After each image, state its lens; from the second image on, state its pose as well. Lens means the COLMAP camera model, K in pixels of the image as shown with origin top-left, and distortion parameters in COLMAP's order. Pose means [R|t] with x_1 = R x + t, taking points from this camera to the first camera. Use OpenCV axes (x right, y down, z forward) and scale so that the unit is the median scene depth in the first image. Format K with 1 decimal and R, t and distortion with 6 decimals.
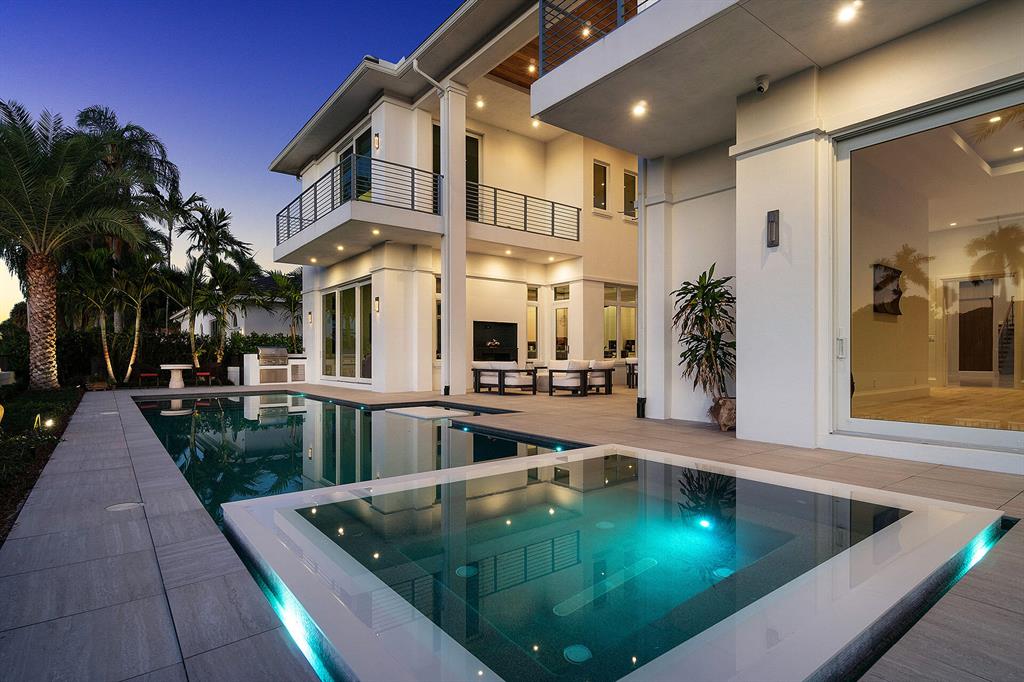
lens RADIAL K [[519.0, 0, 515.2], [0, 519.0, 357.6], [0, 0, 1]] dist [-0.004177, -0.000065]
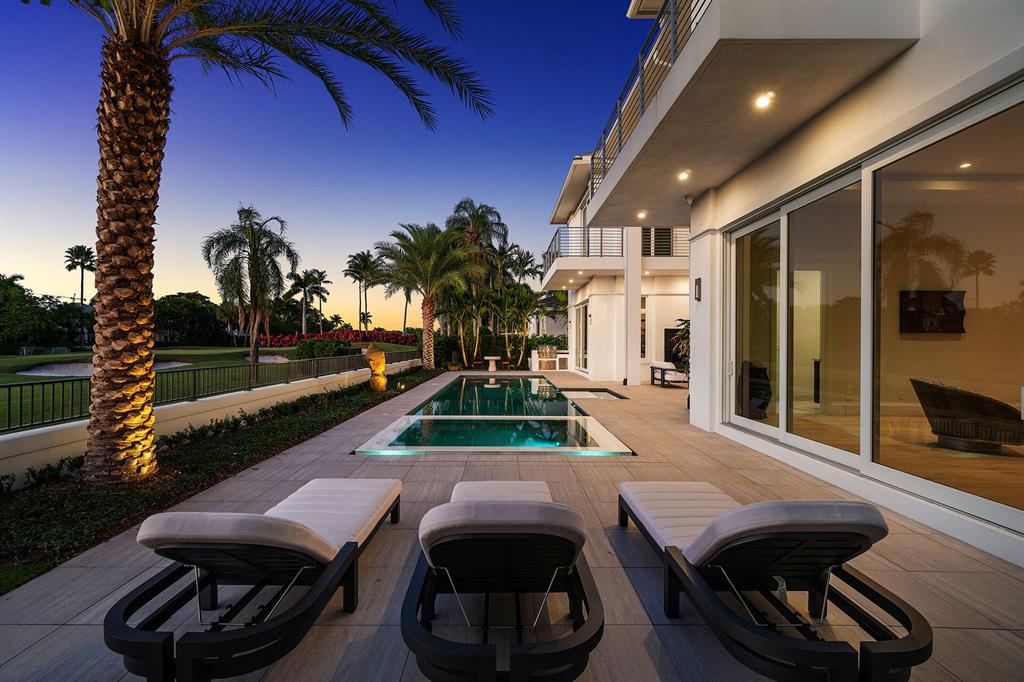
lens RADIAL K [[483.3, 0, 507.2], [0, 483.3, 340.9], [0, 0, 1]] dist [-0.001105, 0.000008]
pose [[0.788564, 0.002578, -0.614948, 0.330037], [-0.007488, 0.999957, -0.005410, -0.029226], [0.614908, 0.008871, 0.788549, -0.175357]]
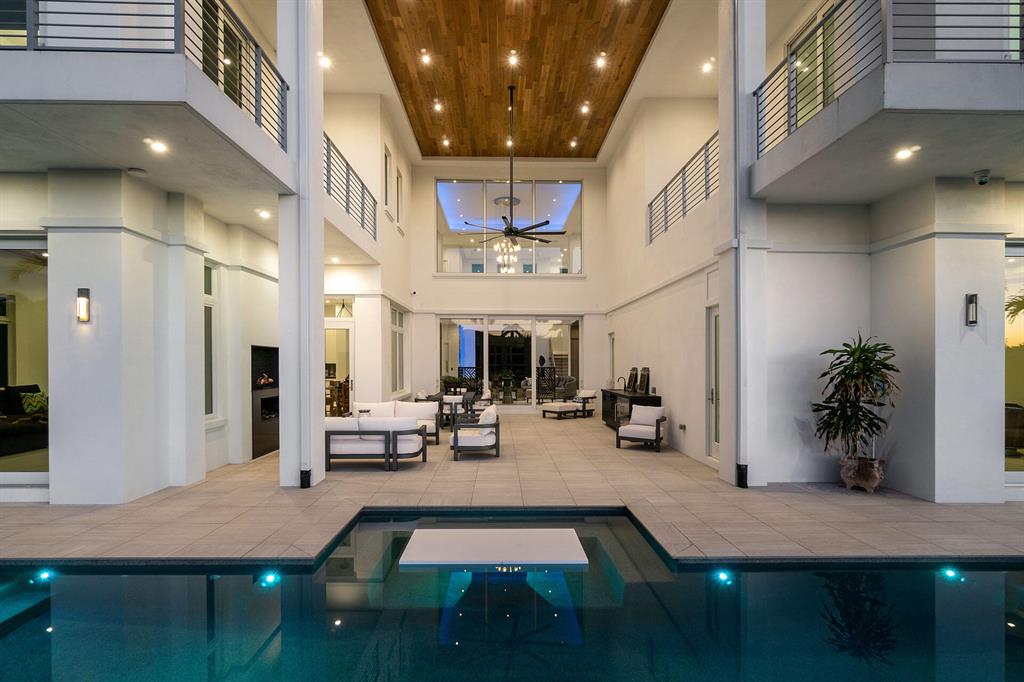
lens RADIAL K [[492.3, 0, 510.9], [0, 492.3, 370.4], [0, 0, 1]] dist [-0.001198, -0.000035]
pose [[0.604375, -0.008940, 0.796650, -0.329907], [0.000062, 0.999938, 0.011174, -0.046103], [-0.796700, -0.006704, 0.604338, 0.402834]]
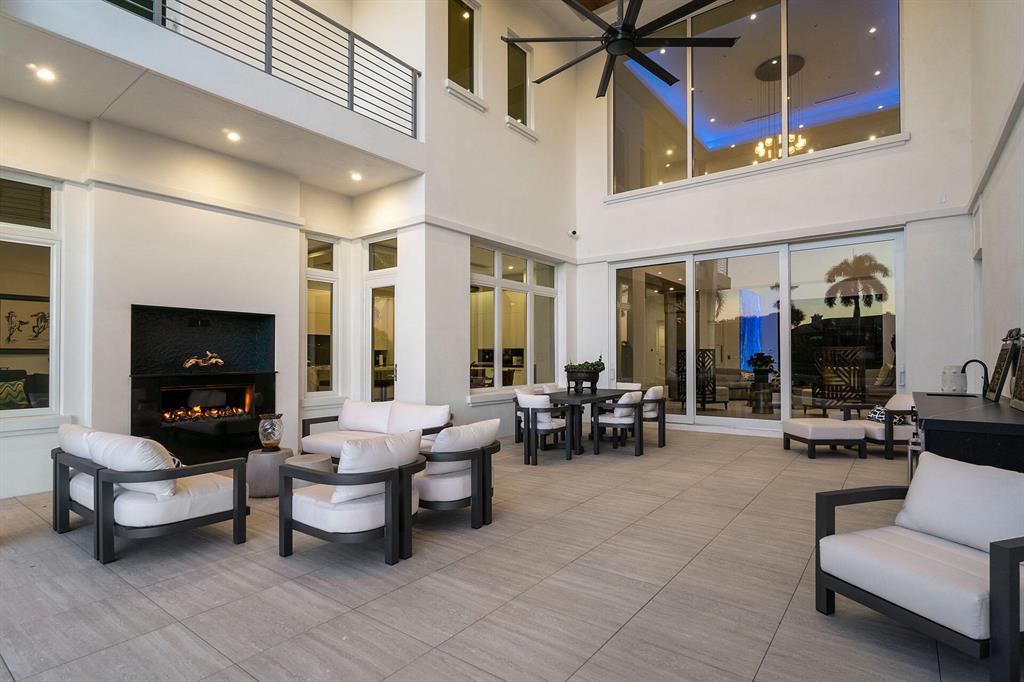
lens RADIAL K [[519.0, 0, 515.2], [0, 519.0, 357.6], [0, 0, 1]] dist [-0.004177, -0.000065]
pose [[0.968613, -0.003024, 0.248556, 0.091420], [0.004056, 0.999985, -0.003641, -0.027664], [-0.248541, 0.004535, 0.968611, 0.521501]]
